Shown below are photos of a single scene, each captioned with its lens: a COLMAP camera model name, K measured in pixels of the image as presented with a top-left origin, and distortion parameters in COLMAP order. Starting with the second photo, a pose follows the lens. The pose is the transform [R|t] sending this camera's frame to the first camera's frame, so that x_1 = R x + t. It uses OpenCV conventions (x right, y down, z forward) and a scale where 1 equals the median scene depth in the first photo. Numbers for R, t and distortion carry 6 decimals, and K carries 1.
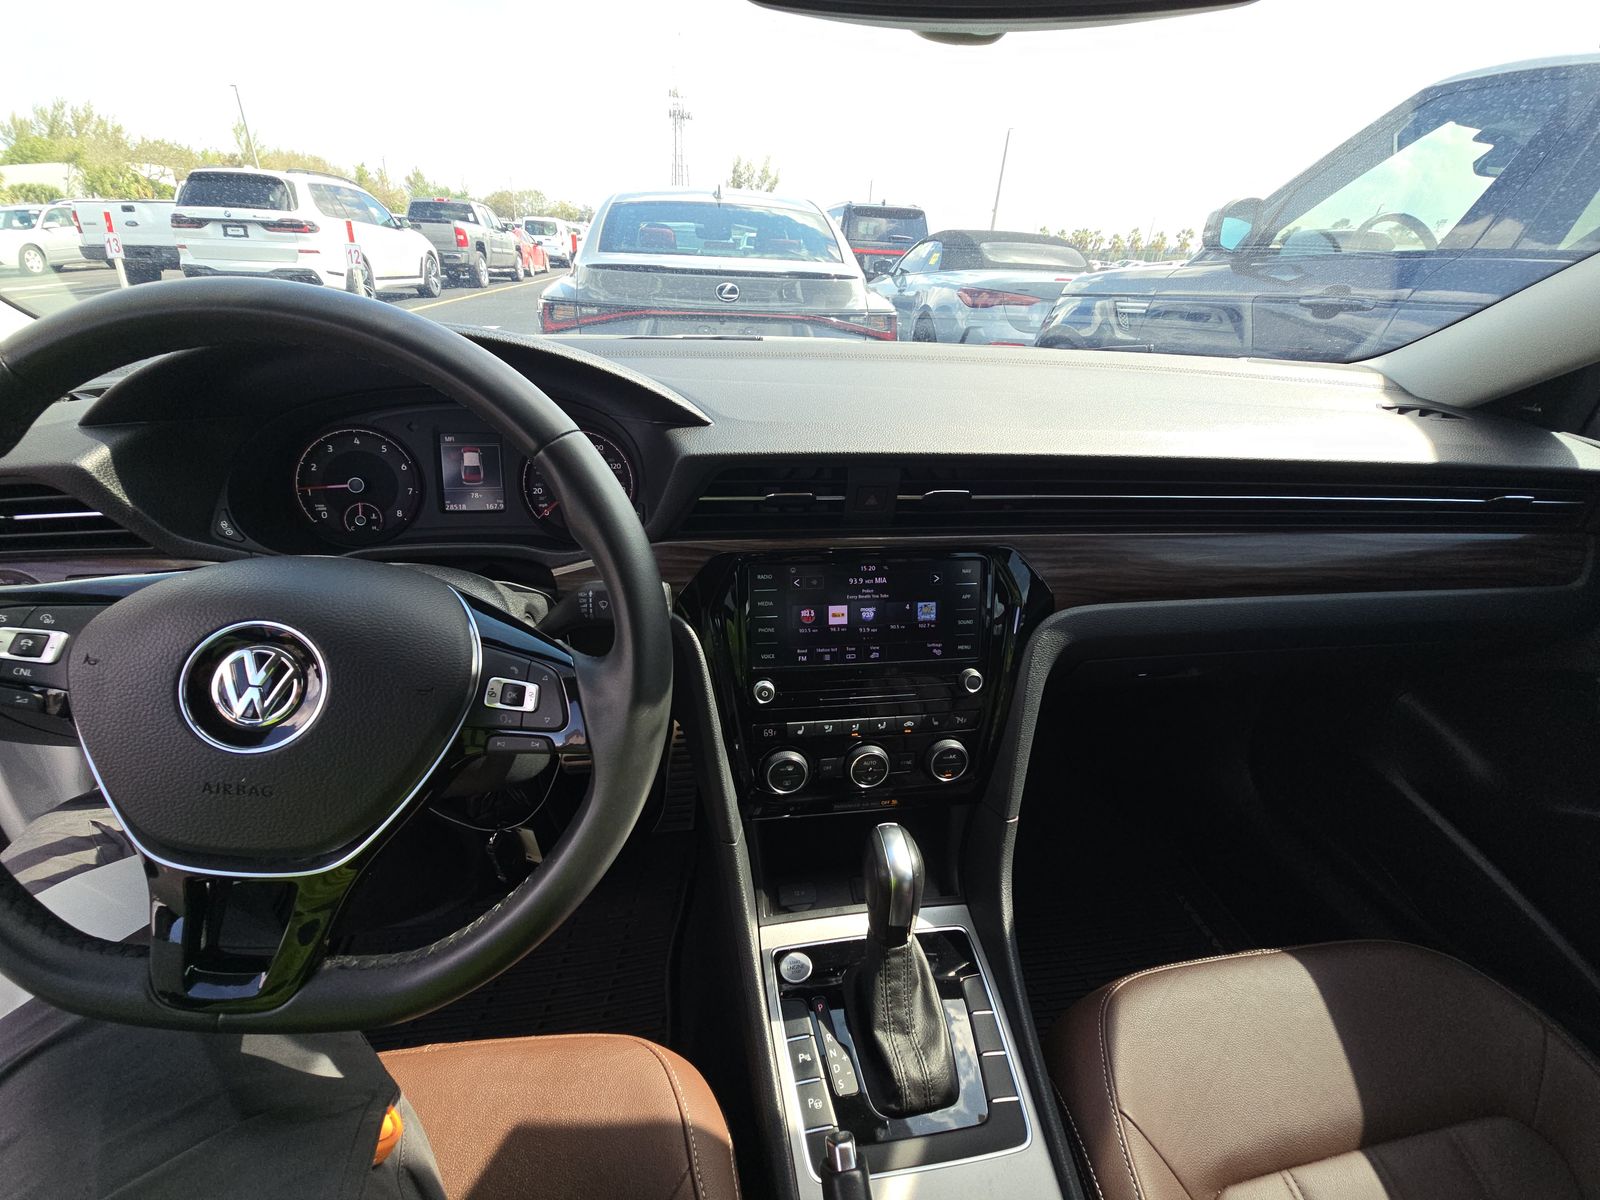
lens RADIAL K [[646.0, 0, 801.1], [0, 646.0, 588.1], [0, 0, 1]] dist [0.014249, -0.008560]
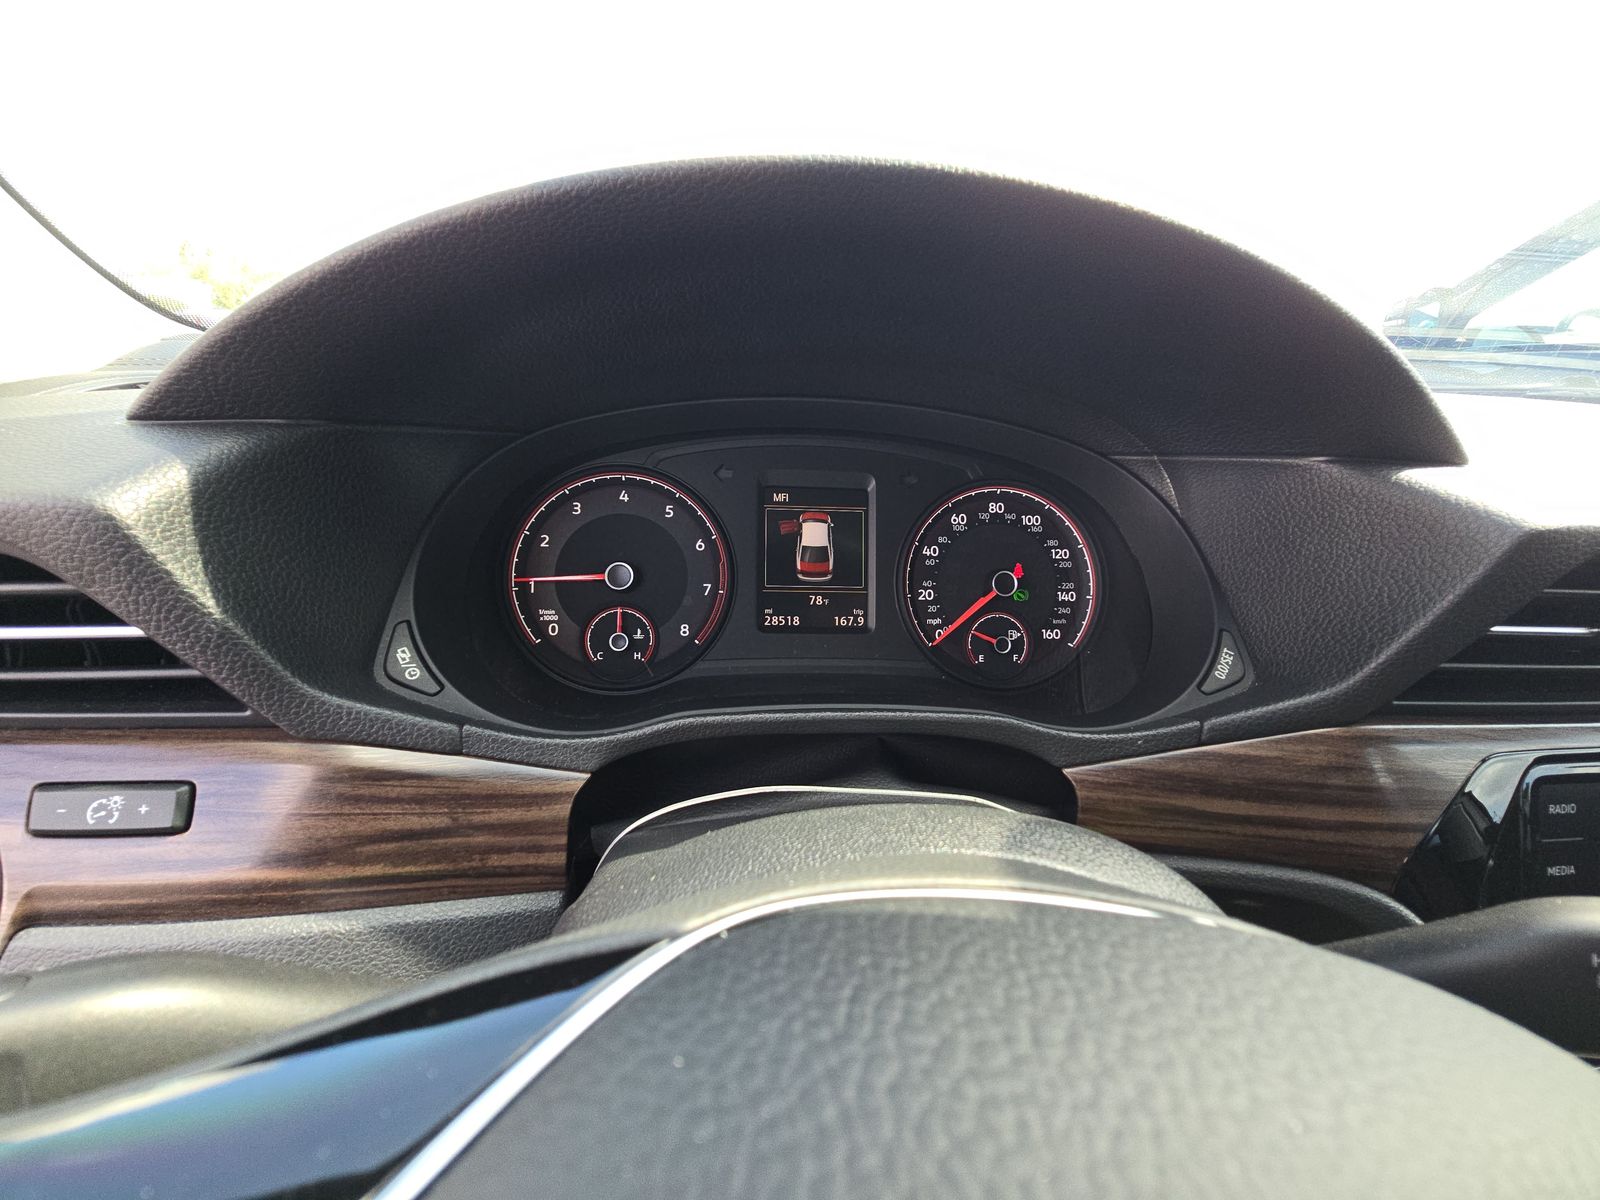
lens RADIAL K [[647.8, 0, 799.0], [0, 647.8, 591.3], [0, 0, 1]] dist [0.003089, 0.000513]
pose [[0.998124, 0.028983, -0.053936, -0.576684], [-0.036515, 0.988850, -0.144366, -0.084670], [0.049151, 0.146065, 0.988053, 0.548352]]
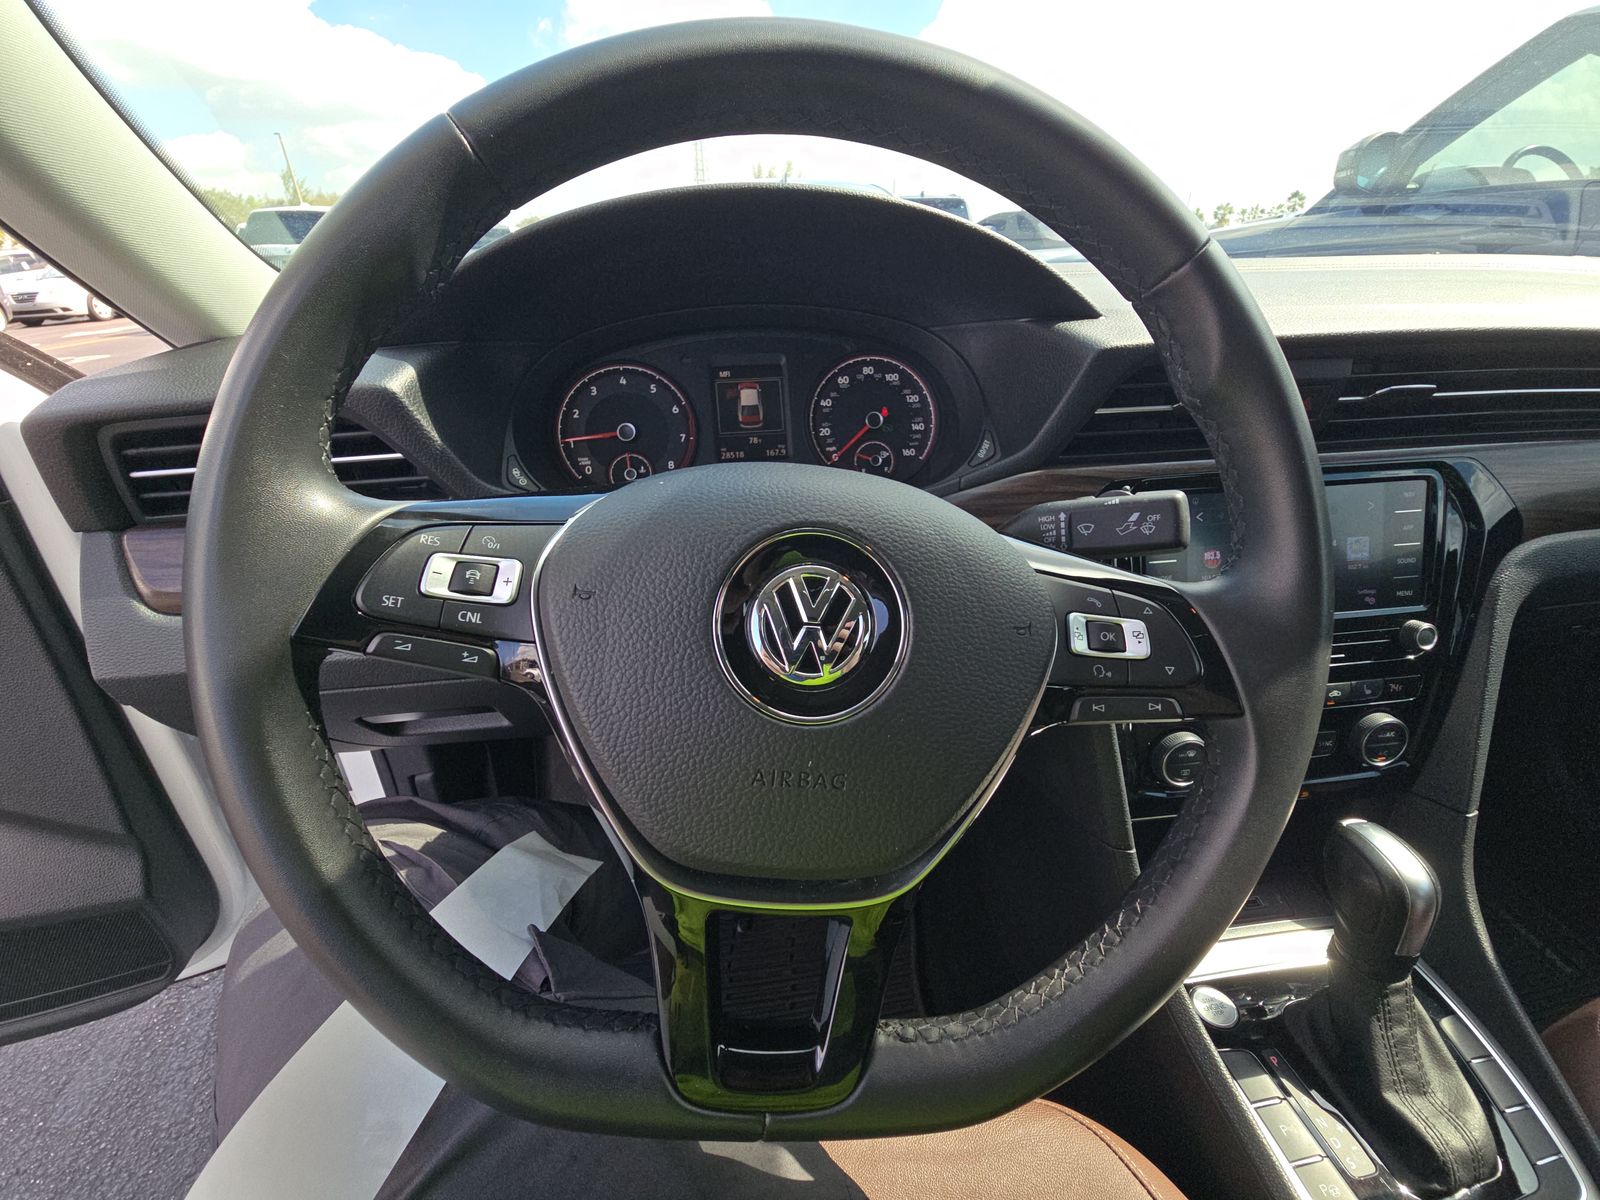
lens RADIAL K [[647.8, 0, 799.0], [0, 647.8, 591.3], [0, 0, 1]] dist [0.003089, 0.000513]
pose [[0.997660, -0.041655, -0.054222, -0.480439], [0.041352, 0.999122, -0.006699, 0.071265], [0.054454, 0.004442, 0.998506, 0.195791]]
